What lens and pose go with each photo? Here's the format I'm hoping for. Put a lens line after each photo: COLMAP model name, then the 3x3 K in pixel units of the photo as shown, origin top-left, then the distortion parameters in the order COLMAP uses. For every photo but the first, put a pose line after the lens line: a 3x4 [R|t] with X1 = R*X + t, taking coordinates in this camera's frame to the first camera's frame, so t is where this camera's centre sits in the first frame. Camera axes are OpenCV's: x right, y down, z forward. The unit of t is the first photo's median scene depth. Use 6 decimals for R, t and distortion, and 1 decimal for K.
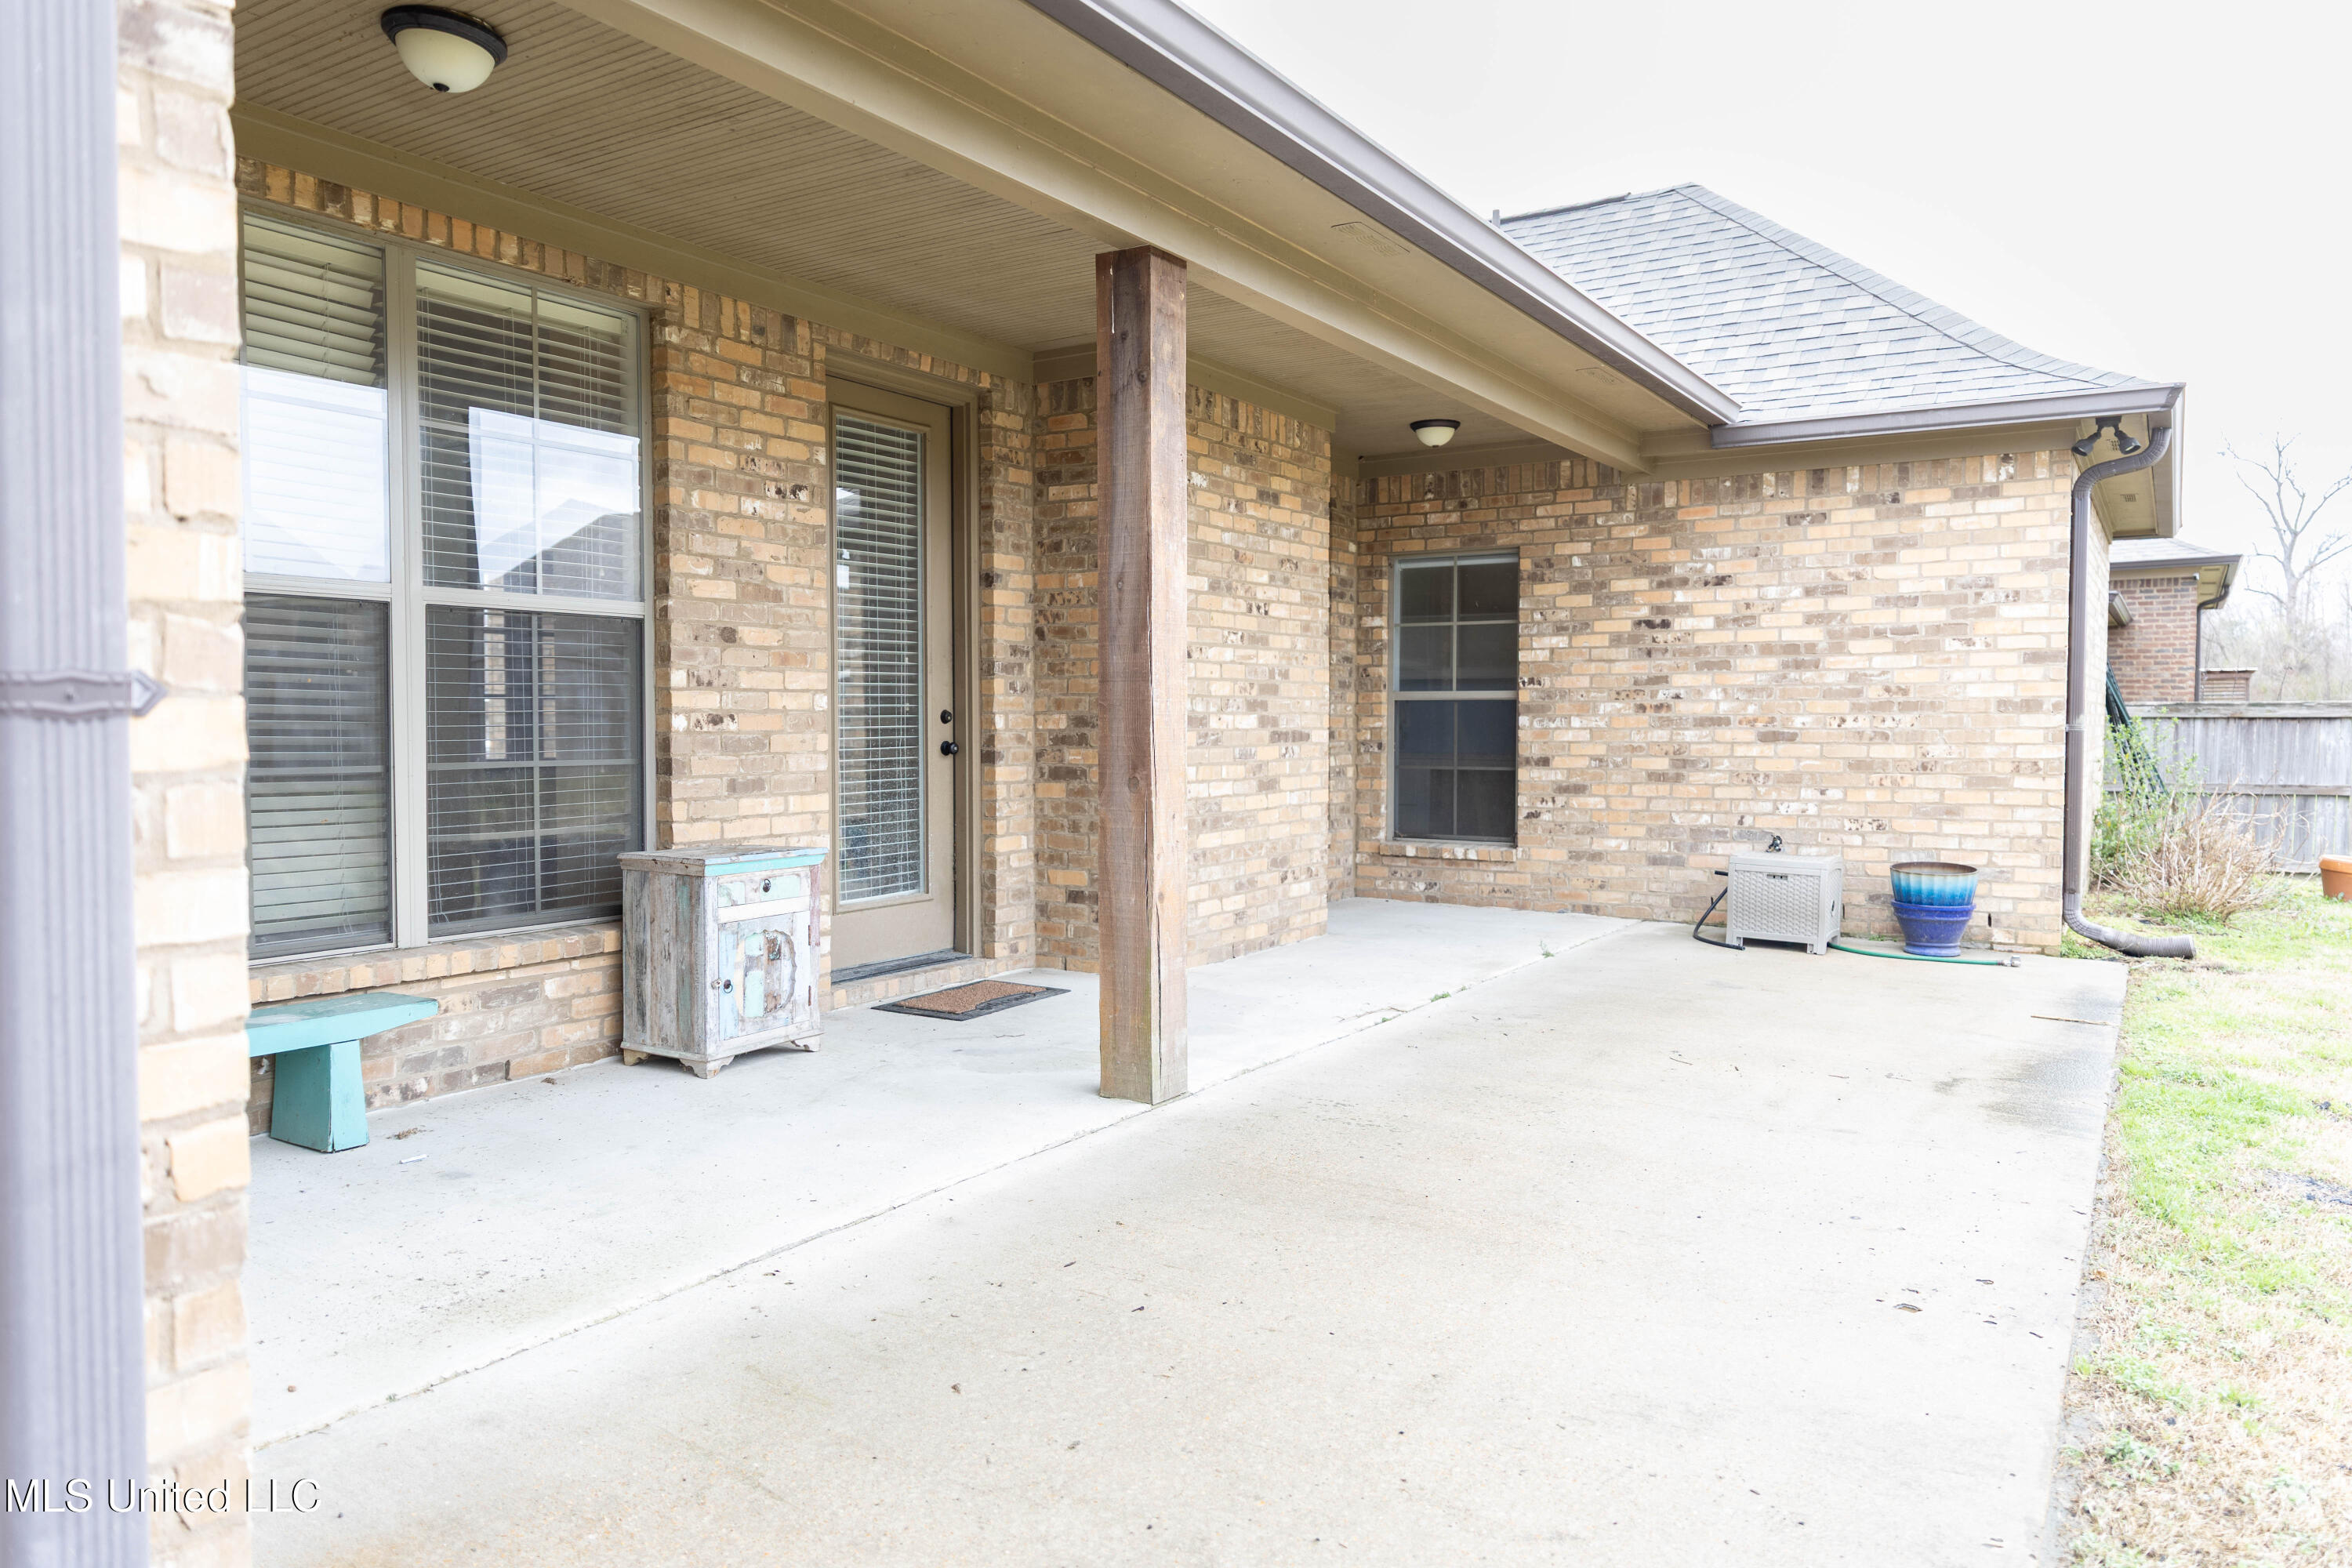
lens RADIAL K [[1563.8, 0, 1177.2], [0, 1563.8, 779.5], [0, 0, 1]] dist [-0.002823, 0.003369]
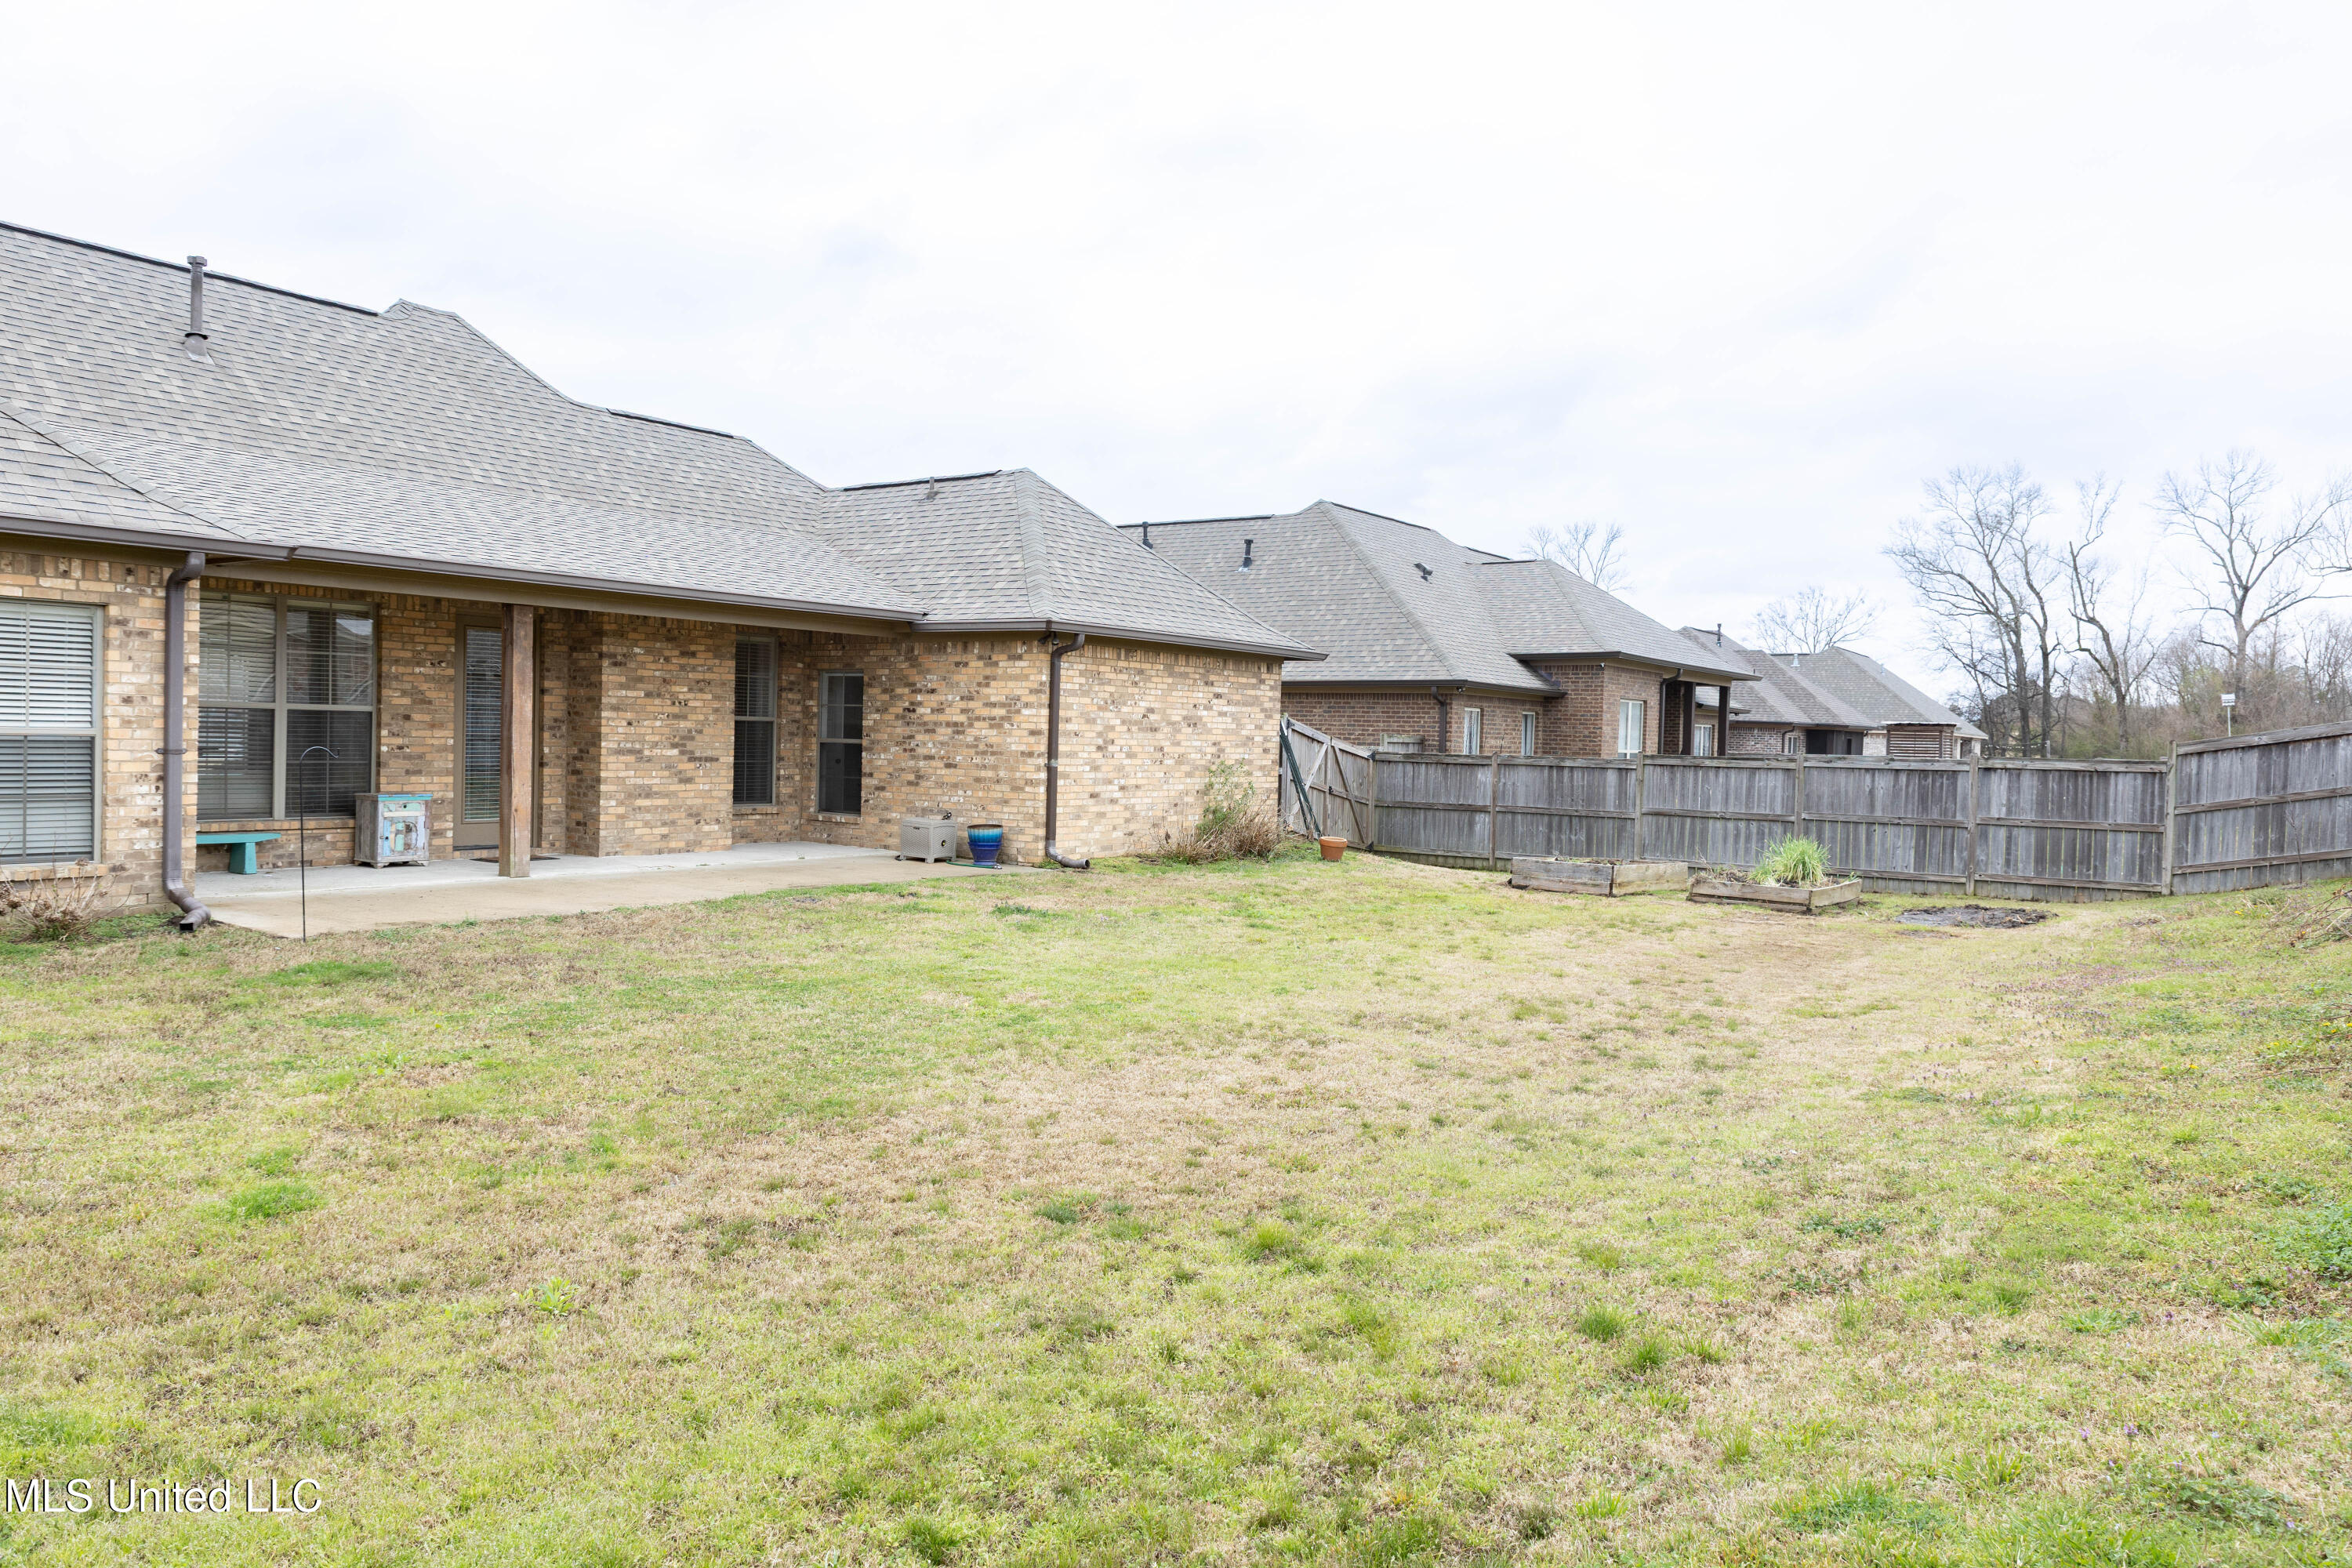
lens RADIAL K [[1563.8, 0, 1177.2], [0, 1563.8, 779.5], [0, 0, 1]] dist [-0.002823, 0.003369]
pose [[0.998593, 0.028196, -0.044905, 0.909940], [-0.028648, 0.999545, -0.009459, 0.003510], [0.044618, 0.010732, 0.998946, -1.287417]]
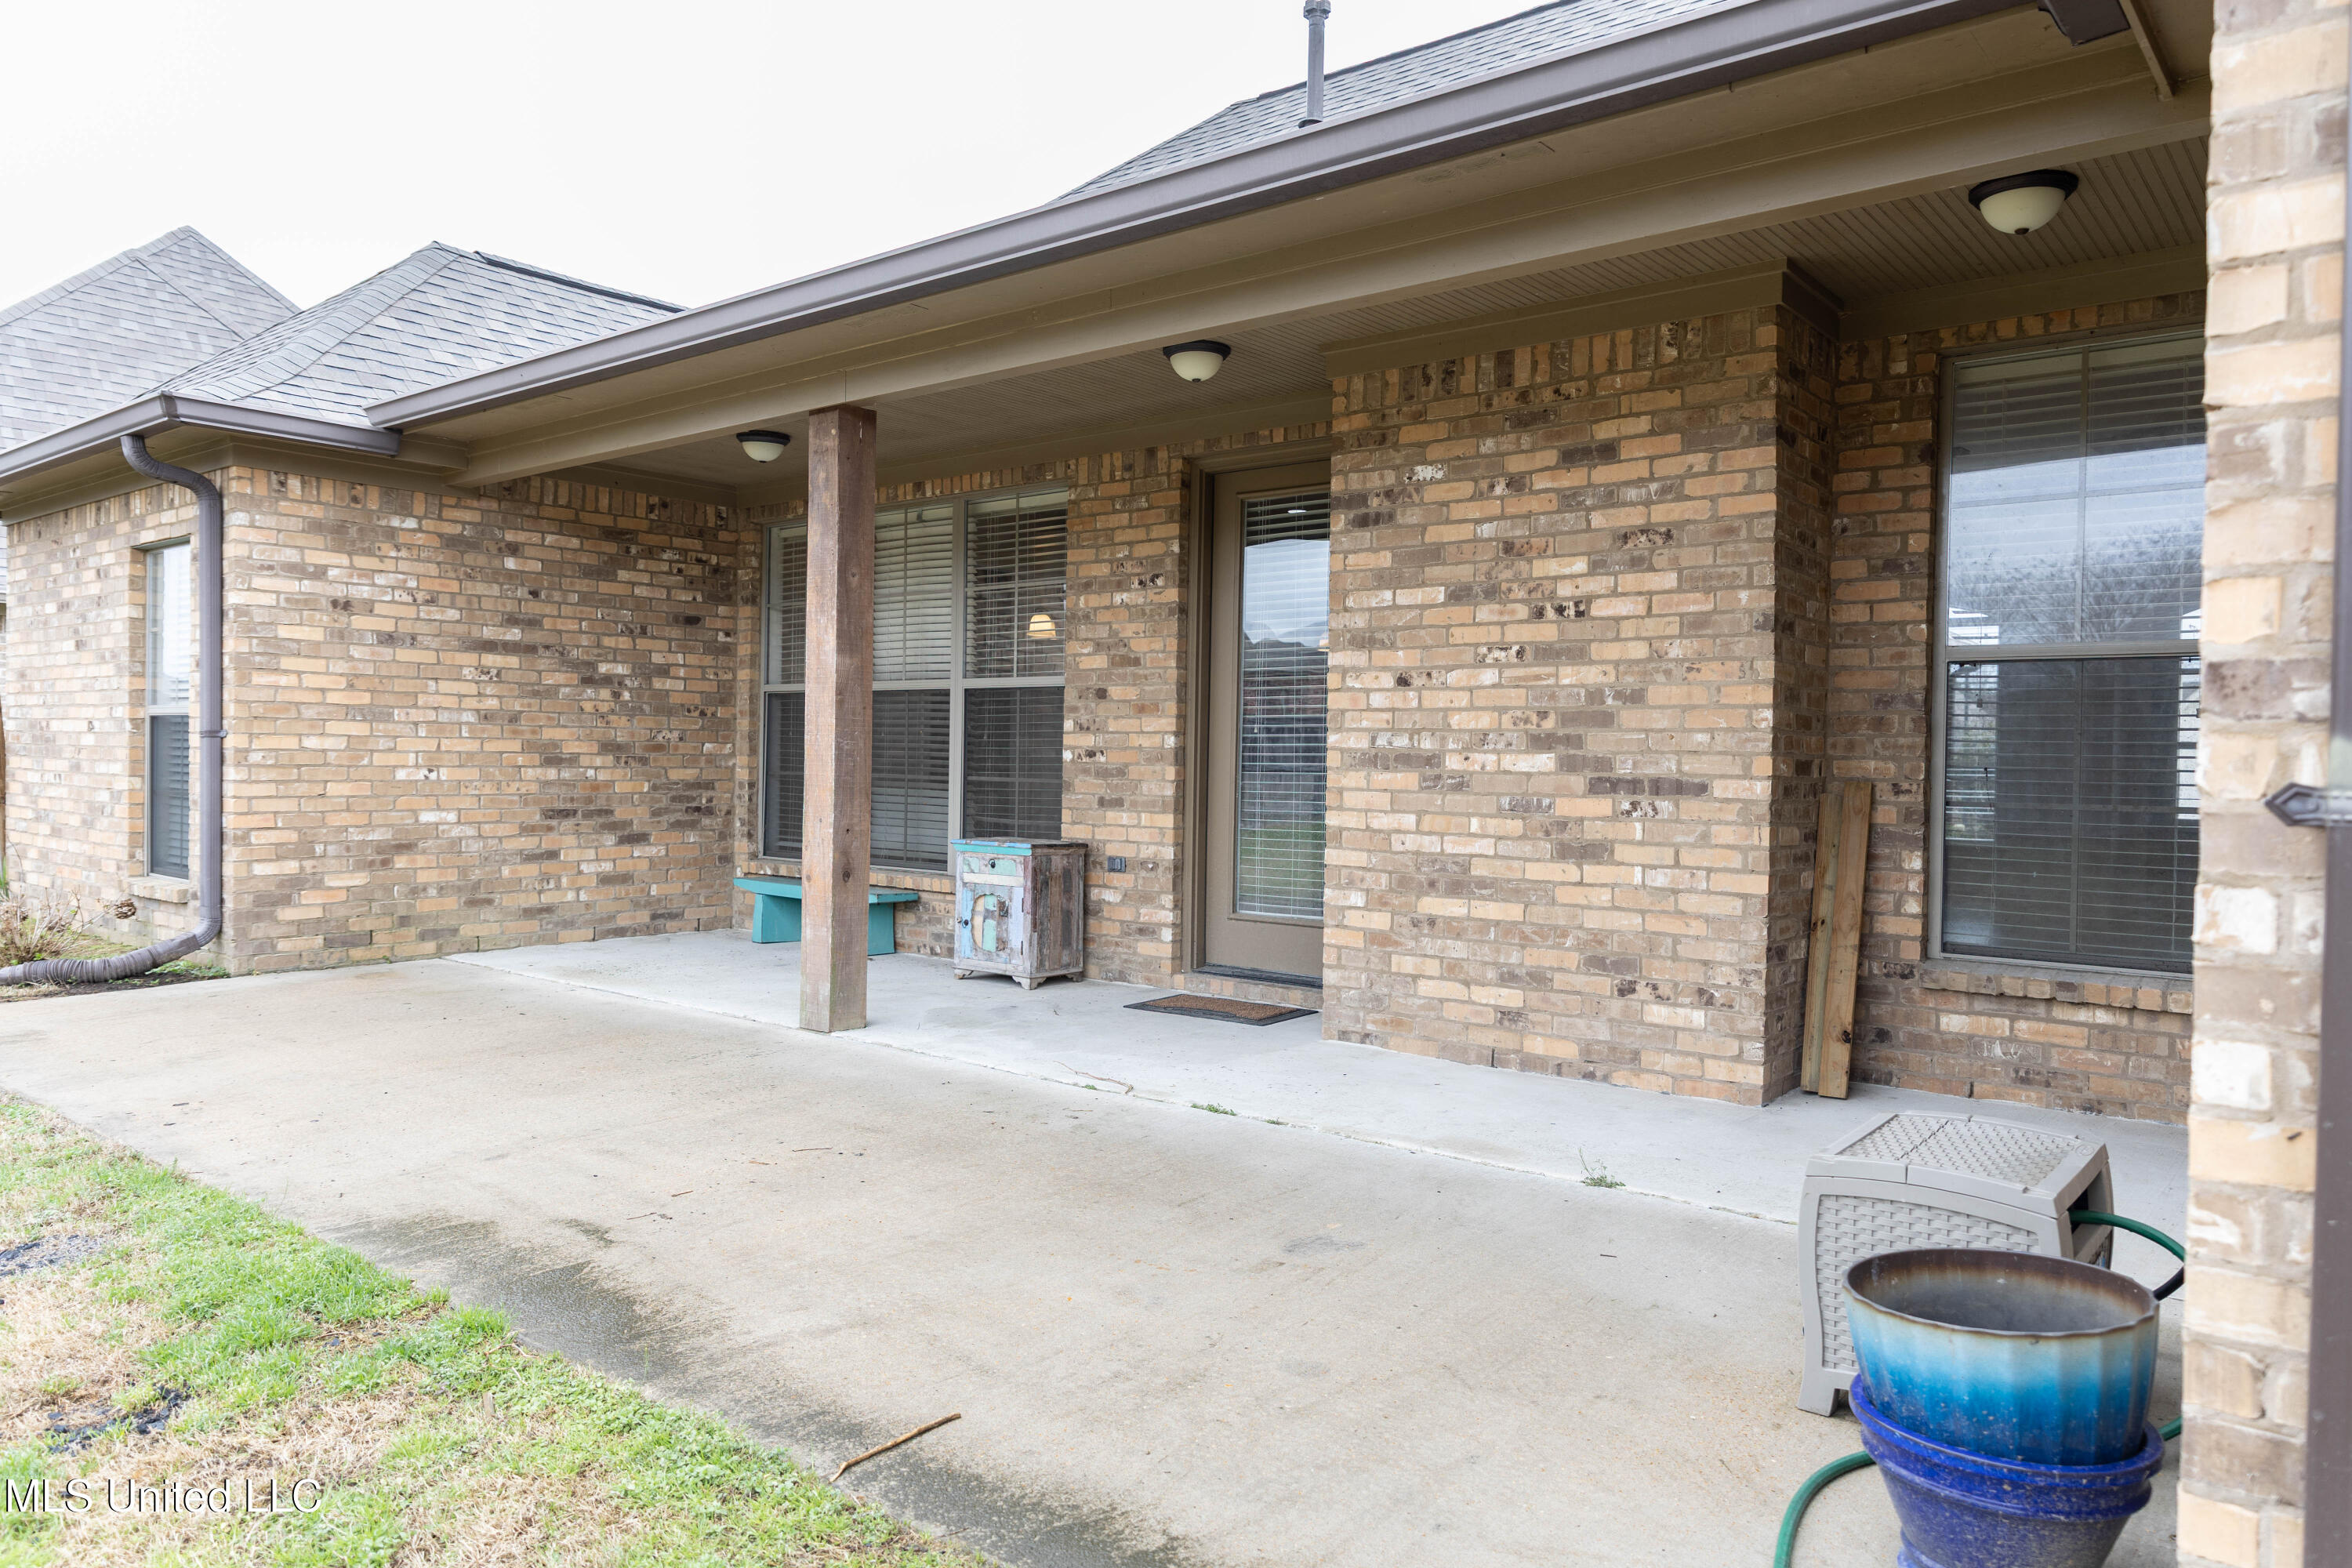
lens RADIAL K [[1563.8, 0, 1177.2], [0, 1563.8, 779.5], [0, 0, 1]] dist [-0.002823, 0.003369]
pose [[-0.117819, 0.011433, -0.992969, 0.832025], [-0.054761, 0.998337, 0.017992, -0.033828], [0.991524, 0.056496, -0.116997, 0.937962]]
